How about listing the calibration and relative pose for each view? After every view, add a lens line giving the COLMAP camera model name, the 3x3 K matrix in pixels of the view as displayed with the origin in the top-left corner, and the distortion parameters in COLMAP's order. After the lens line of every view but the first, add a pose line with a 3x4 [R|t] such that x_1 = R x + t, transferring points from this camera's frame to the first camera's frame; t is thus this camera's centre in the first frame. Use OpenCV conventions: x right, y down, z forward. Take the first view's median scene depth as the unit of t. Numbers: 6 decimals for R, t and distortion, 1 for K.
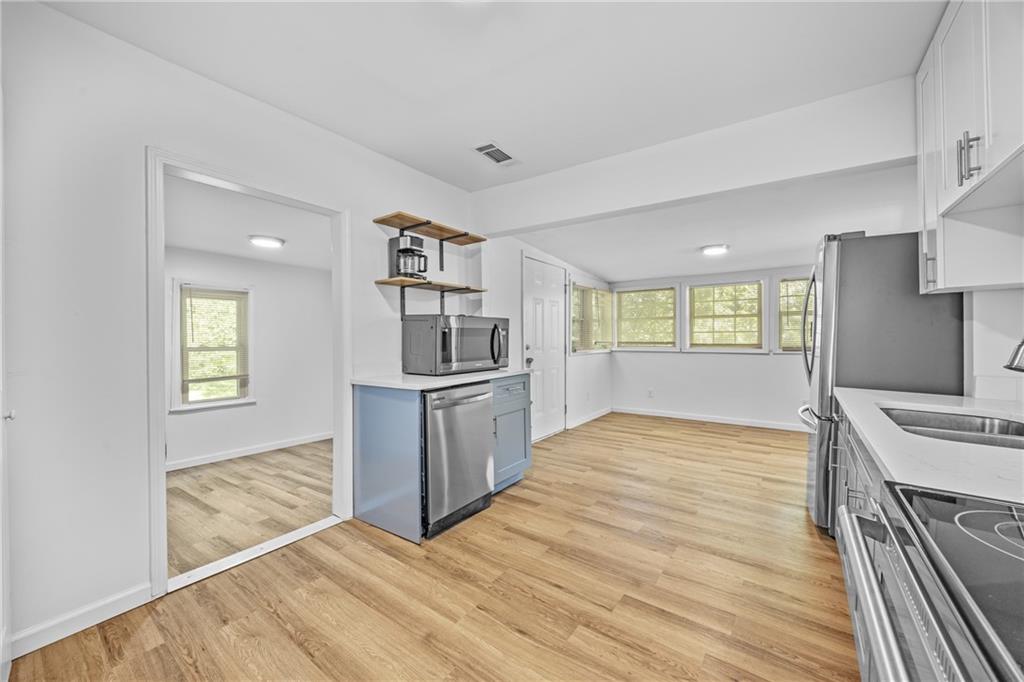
lens RADIAL K [[398.6, 0, 509.1], [0, 398.6, 334.5], [0, 0, 1]] dist [0.002602, 0.000452]
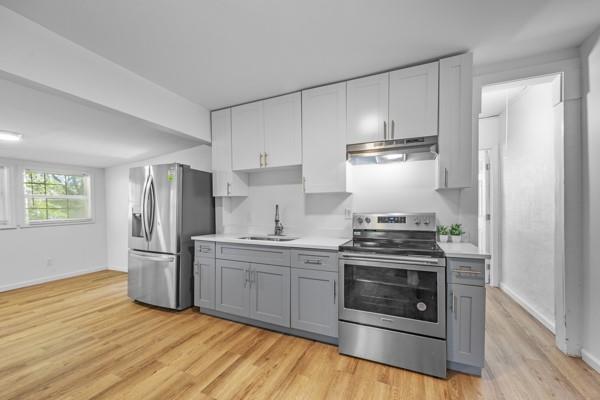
lens RADIAL K [[233.5, 0, 296.0], [0, 233.5, 210.0], [0, 0, 1]] dist [0.002602, 0.000452]
pose [[-0.185577, -0.000628, 0.982630, -0.421879], [0.004737, 0.999988, 0.001533, -0.009361], [-0.982618, 0.004940, -0.185572, 0.557245]]
